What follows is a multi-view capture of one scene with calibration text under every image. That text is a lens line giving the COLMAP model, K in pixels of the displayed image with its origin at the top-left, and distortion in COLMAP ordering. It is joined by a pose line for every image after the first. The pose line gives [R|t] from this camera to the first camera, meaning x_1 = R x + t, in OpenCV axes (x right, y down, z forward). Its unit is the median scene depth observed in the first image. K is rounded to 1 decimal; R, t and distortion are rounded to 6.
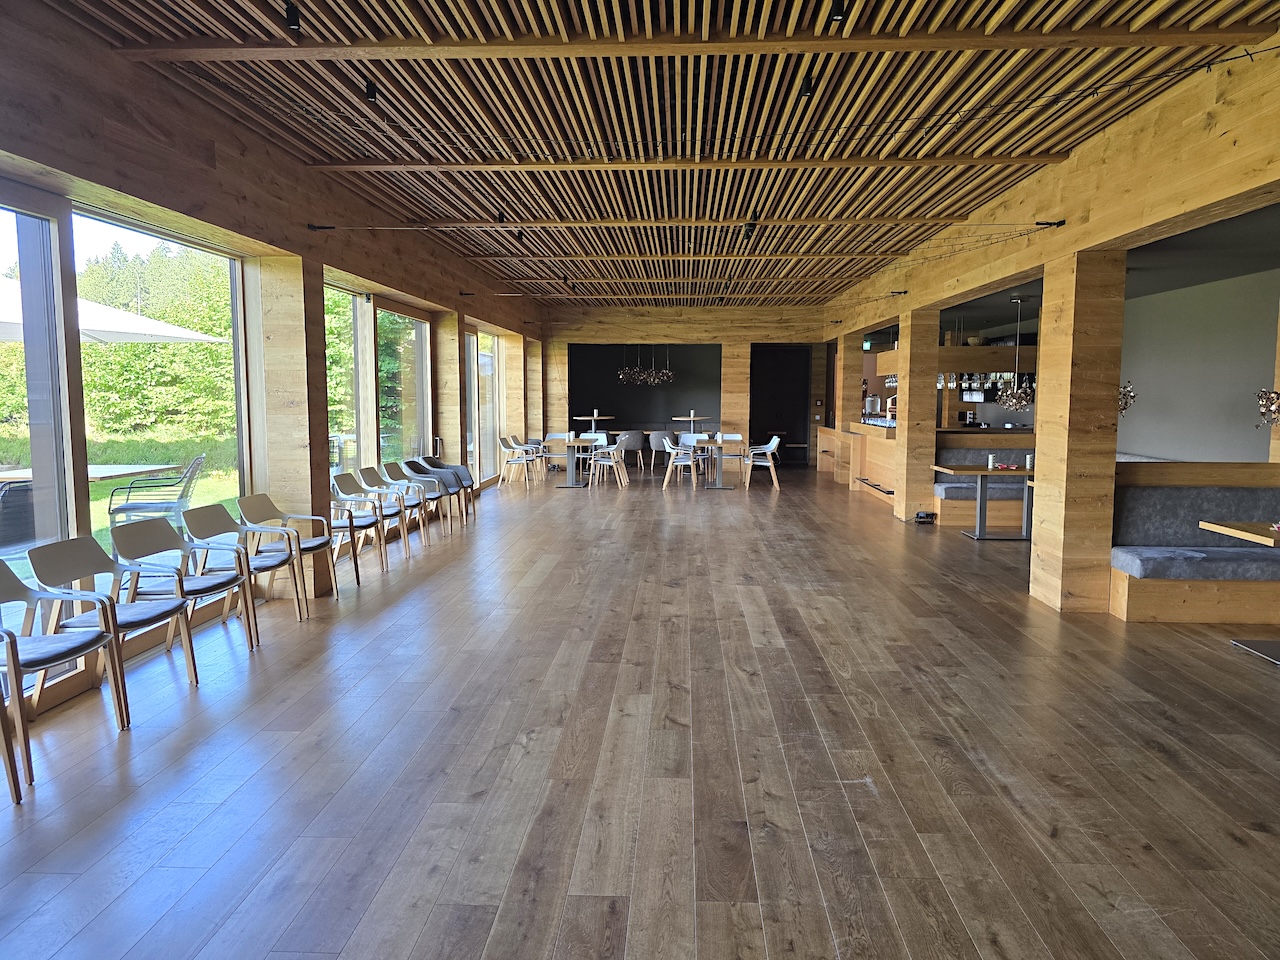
lens RADIAL K [[867.3, 0, 651.8], [0, 867.3, 474.2], [0, 0, 1]] dist [0.060553, -0.061149]
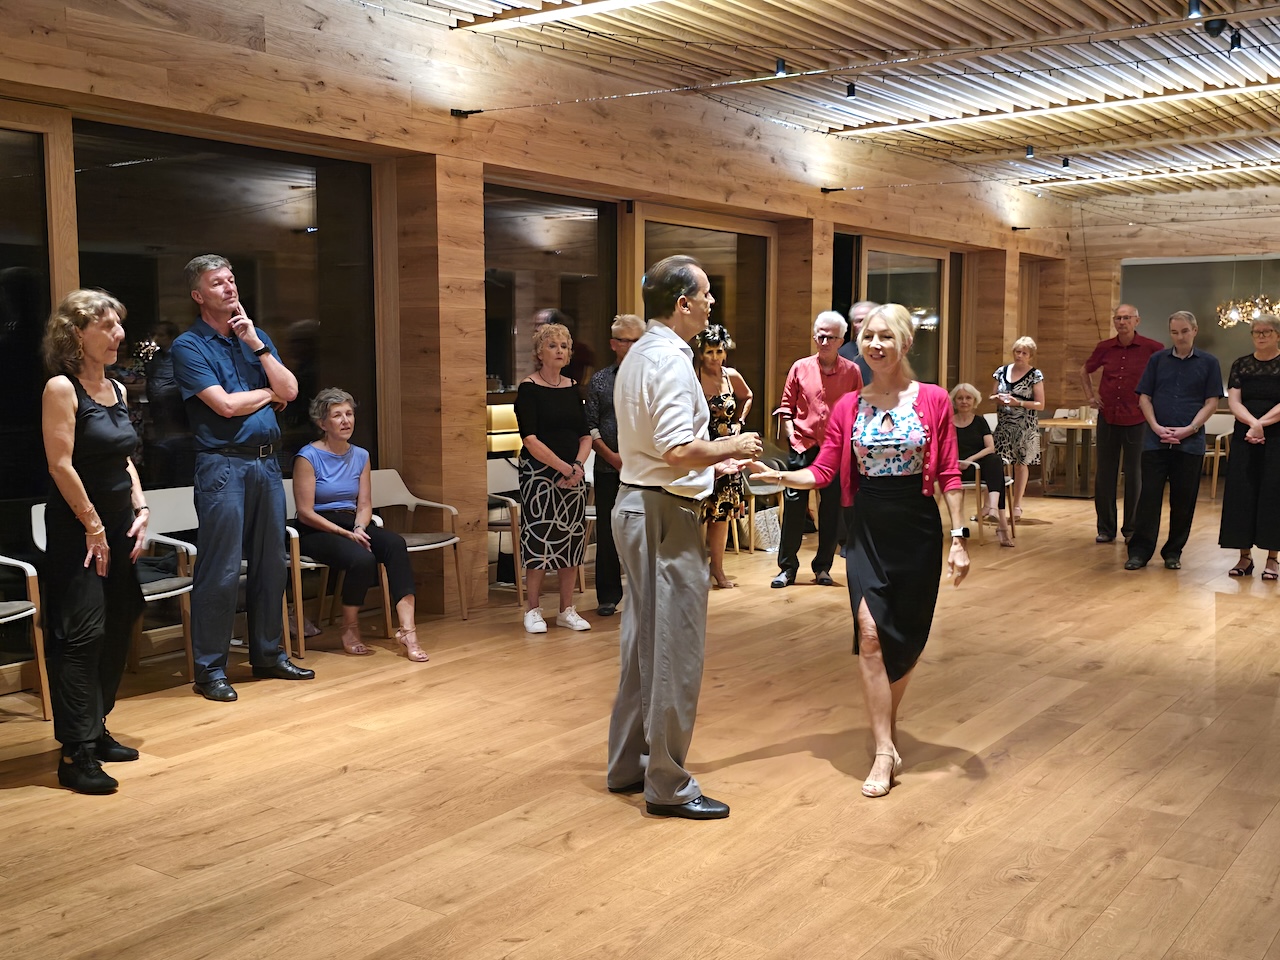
lens RADIAL K [[1353.4, 0, 640.0], [0, 1353.4, 480.0], [0, 0, 1]] dist [0.091255, -0.120180]
pose [[0.837918, 0.050374, -0.543467, 0.589579], [-0.049649, 0.998638, 0.016017, 0.002409], [0.543534, 0.013562, 0.839278, 0.189203]]
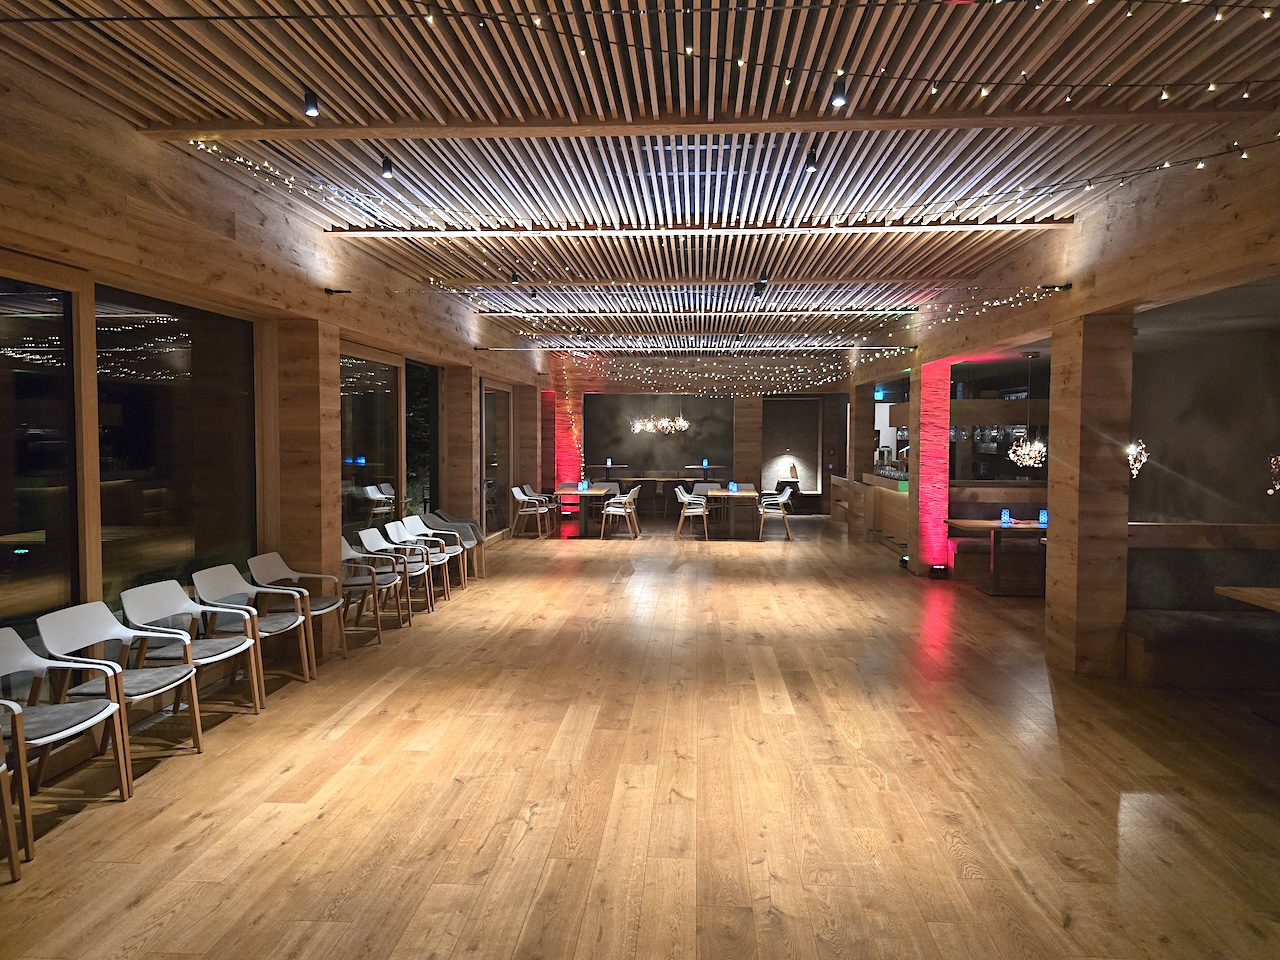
lens RADIAL K [[867.3, 0, 651.8], [0, 867.3, 474.2], [0, 0, 1]] dist [0.060553, -0.061149]
pose [[0.999853, 0.001475, -0.017098, 0.010036], [-0.002304, 0.998816, -0.048590, -0.030126], [0.017006, 0.048622, 0.998672, -0.004432]]
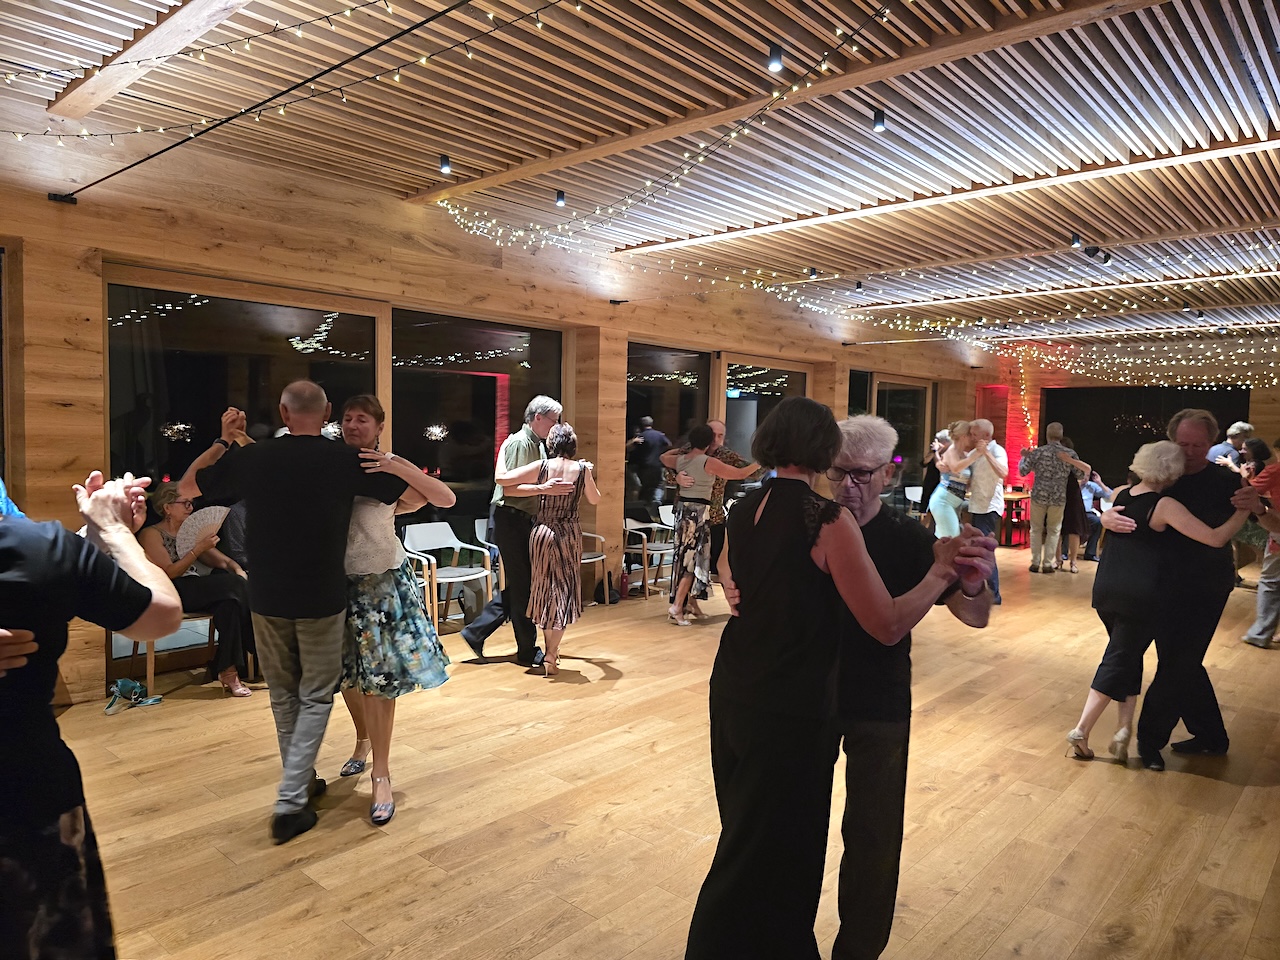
lens RADIAL K [[863.9, 0, 640.0], [0, 863.9, 480.0], [0, 0, 1]] dist [0.083211, -0.096988]
pose [[0.772095, 0.053159, -0.633281, 0.661734], [-0.081670, 0.996532, -0.015922, -0.022756], [0.630238, 0.064013, 0.773759, 0.144296]]
